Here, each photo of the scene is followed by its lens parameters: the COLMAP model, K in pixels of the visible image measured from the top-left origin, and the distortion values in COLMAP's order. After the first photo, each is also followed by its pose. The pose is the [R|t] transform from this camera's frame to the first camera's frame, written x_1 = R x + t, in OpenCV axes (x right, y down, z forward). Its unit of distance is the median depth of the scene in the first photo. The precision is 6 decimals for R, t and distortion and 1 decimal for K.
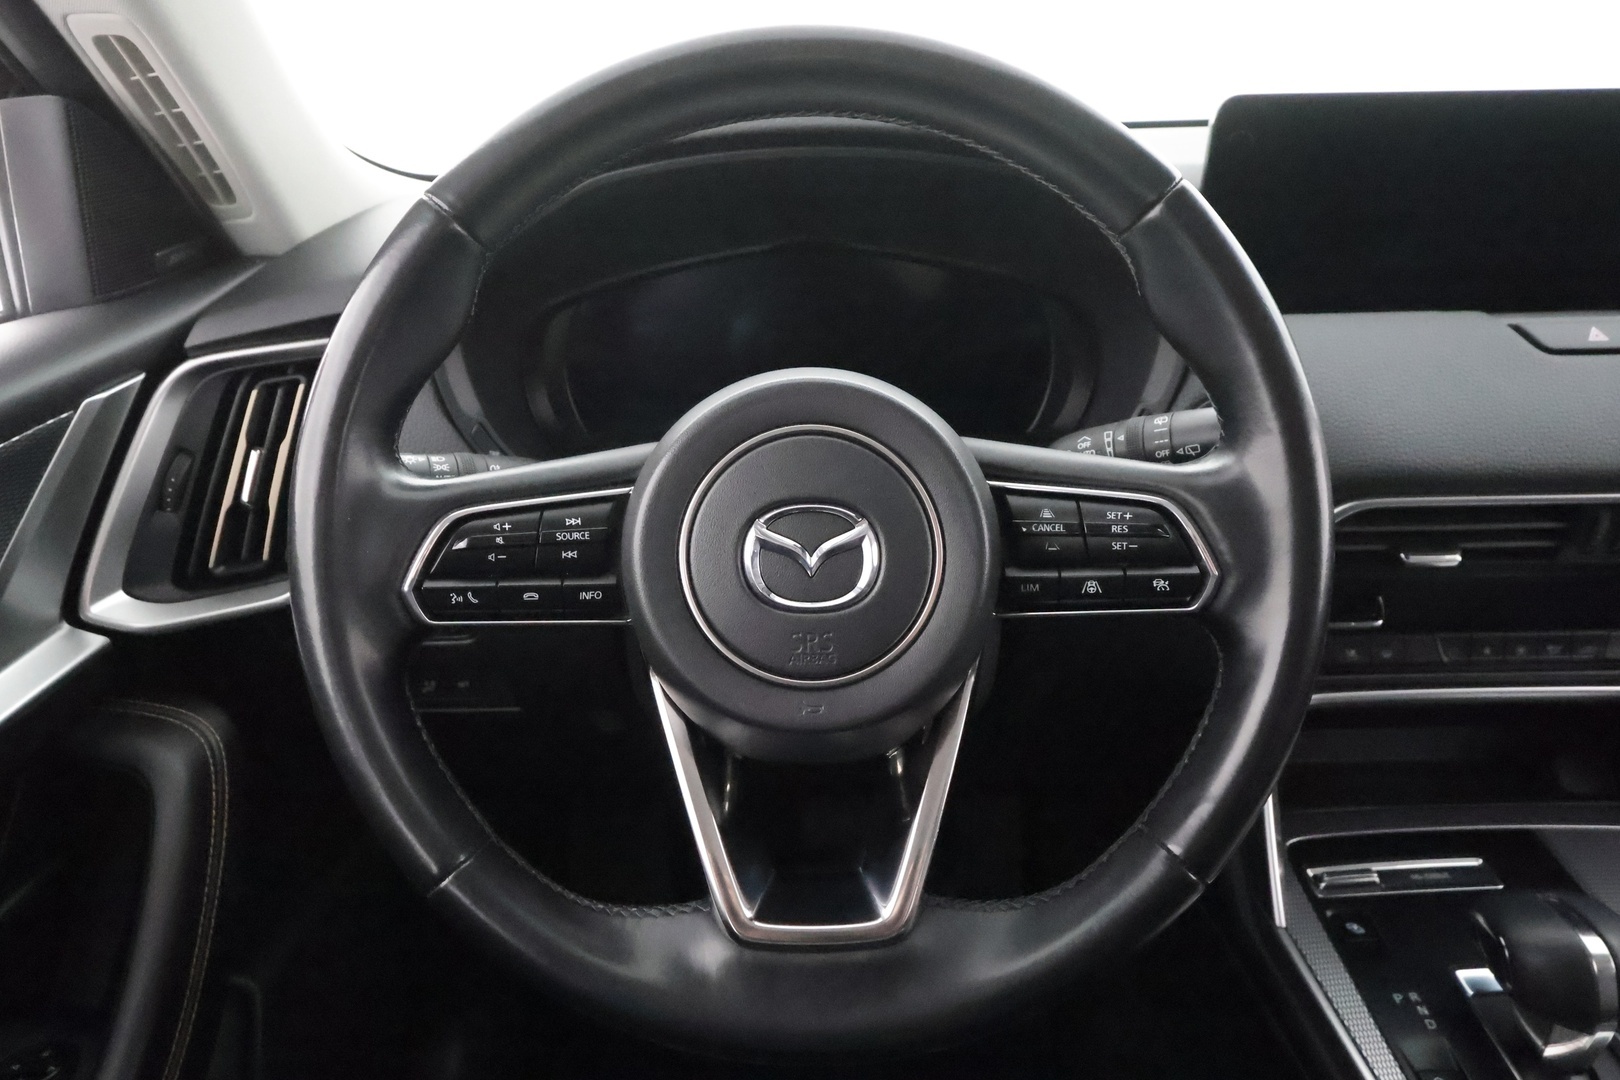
lens RADIAL K [[1140.9, 0, 810.0], [0, 1140.9, 540.0], [0, 0, 1]] dist [0.010292, 0.010311]
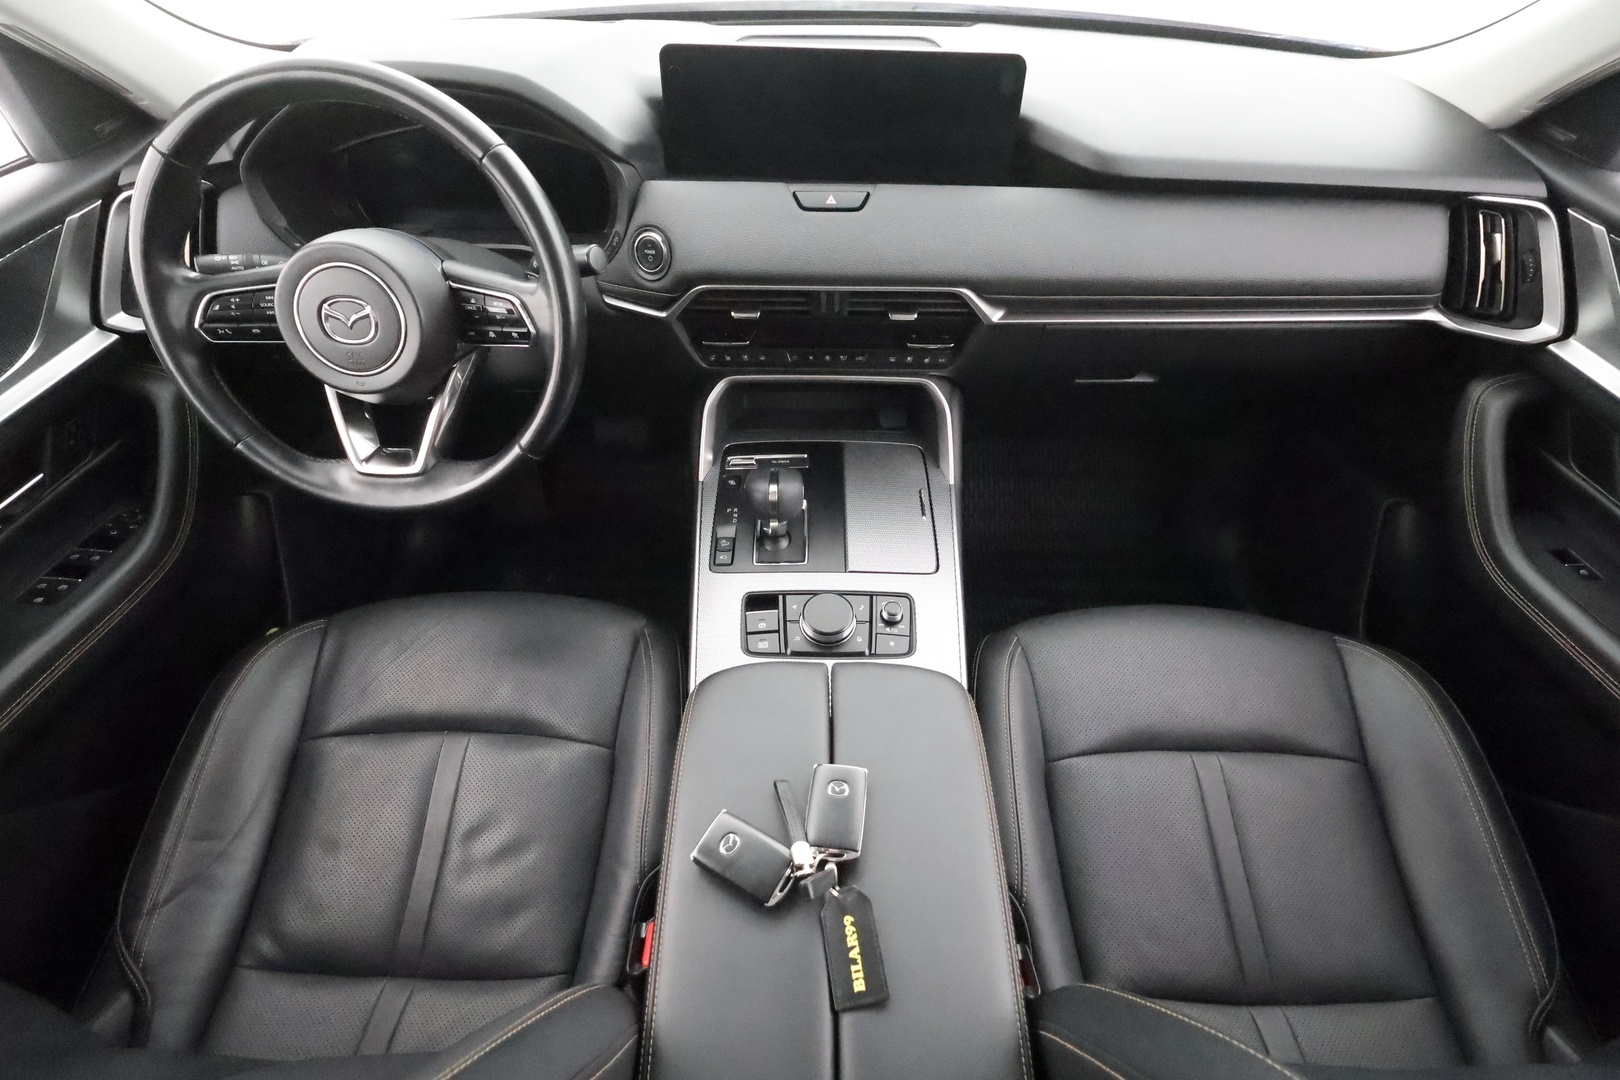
lens RADIAL K [[765.7, 0, 810.0], [0, 765.7, 540.0], [0, 0, 1]] dist [0.006679, 0.000180]
pose [[0.999492, 0.031619, -0.004086, 0.890855], [-0.027796, 0.926980, 0.374079, -0.170407], [0.015615, -0.373776, 0.927388, -0.599402]]
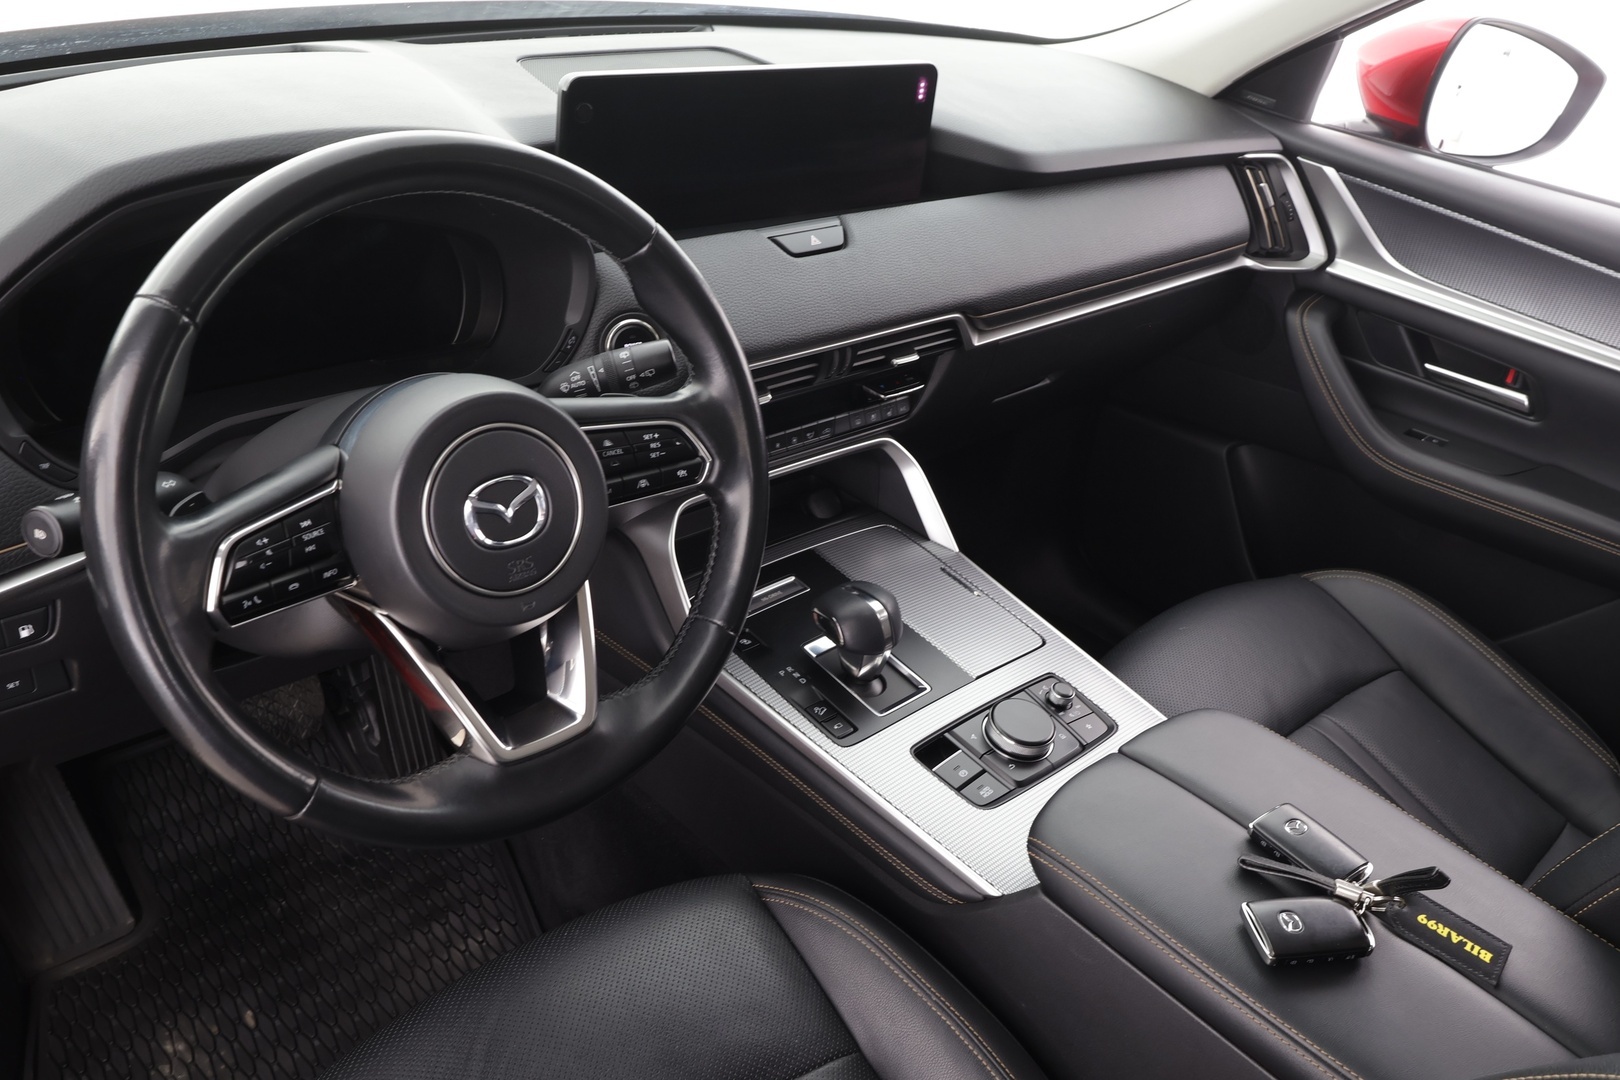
lens RADIAL K [[1295.9, 0, 810.0], [0, 1295.9, 540.0], [0, 0, 1]] dist [-0.003120, 0.000243]
pose [[0.753852, -0.256574, 0.604878, -0.670444], [0.140677, 0.962284, 0.232852, -0.262454], [-0.641808, -0.090444, 0.761513, -0.520887]]
